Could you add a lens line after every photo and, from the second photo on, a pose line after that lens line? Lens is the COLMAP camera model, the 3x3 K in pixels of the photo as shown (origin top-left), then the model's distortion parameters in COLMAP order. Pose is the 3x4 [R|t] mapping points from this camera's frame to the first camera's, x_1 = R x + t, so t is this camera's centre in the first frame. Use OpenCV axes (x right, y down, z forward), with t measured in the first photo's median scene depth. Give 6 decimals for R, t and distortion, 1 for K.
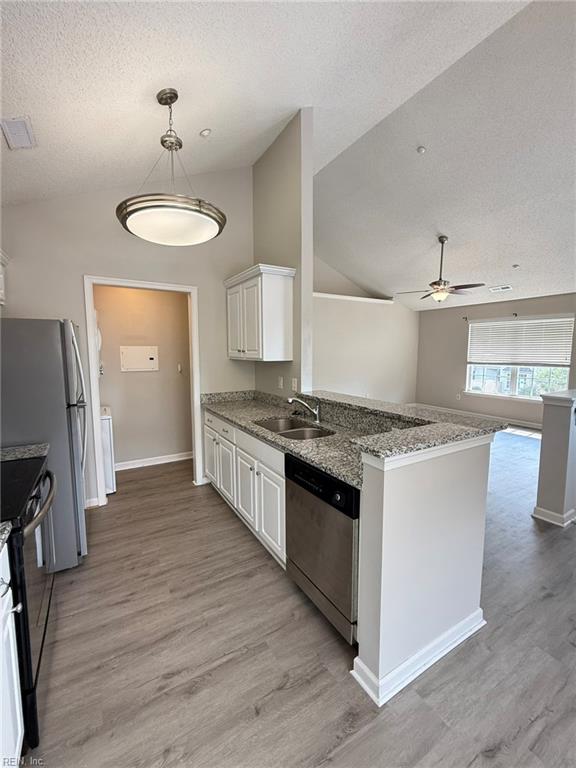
lens RADIAL K [[322.8, 0, 288.0], [0, 322.8, 384.0], [0, 0, 1]] dist [0.000473, 0.000092]
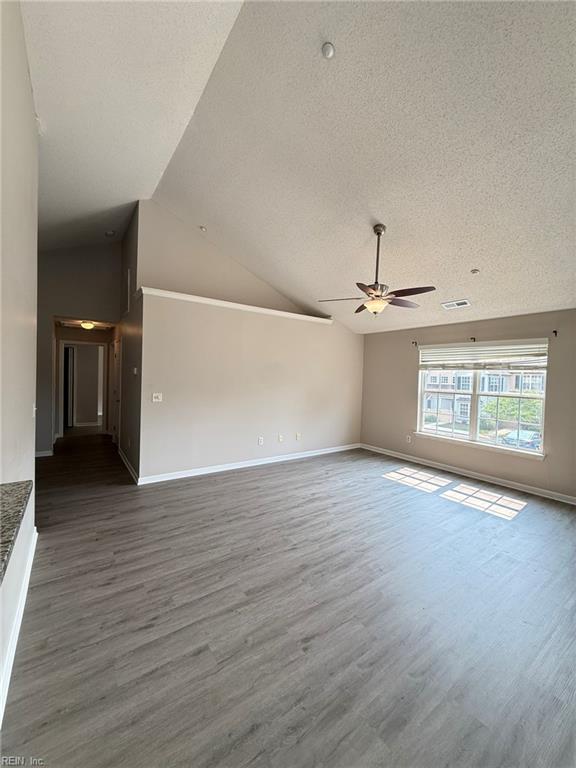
lens RADIAL K [[305.6, 0, 288.0], [0, 305.6, 384.0], [0, 0, 1]] dist [0.000130, -0.000084]
pose [[0.996037, 0.024592, 0.085477, 0.179199], [-0.017846, 0.996730, -0.078814, -0.035590], [-0.087135, 0.076977, 0.993218, 0.288683]]
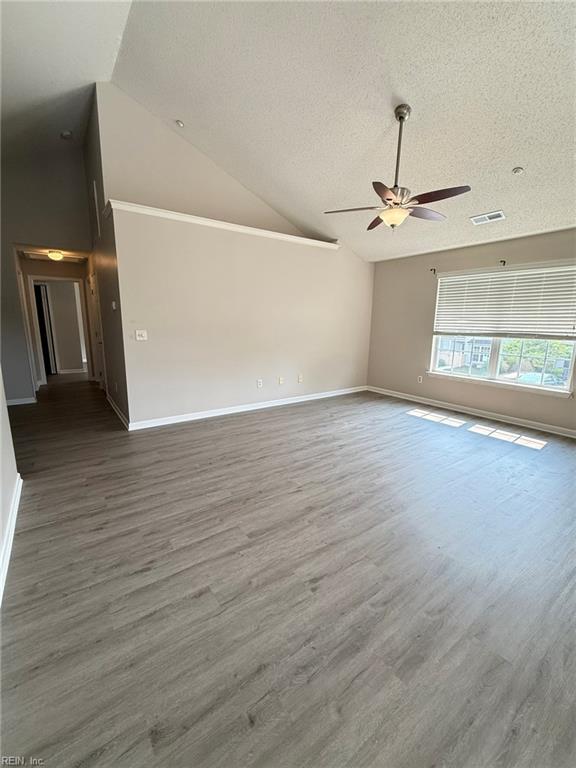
lens RADIAL K [[322.8, 0, 288.0], [0, 322.8, 384.0], [0, 0, 1]] dist [0.000473, 0.000092]
pose [[0.996113, -0.005561, 0.087908, 0.179645], [-0.002361, 0.995961, 0.089752, -0.017230], [-0.088052, -0.089611, 0.992077, 0.324825]]
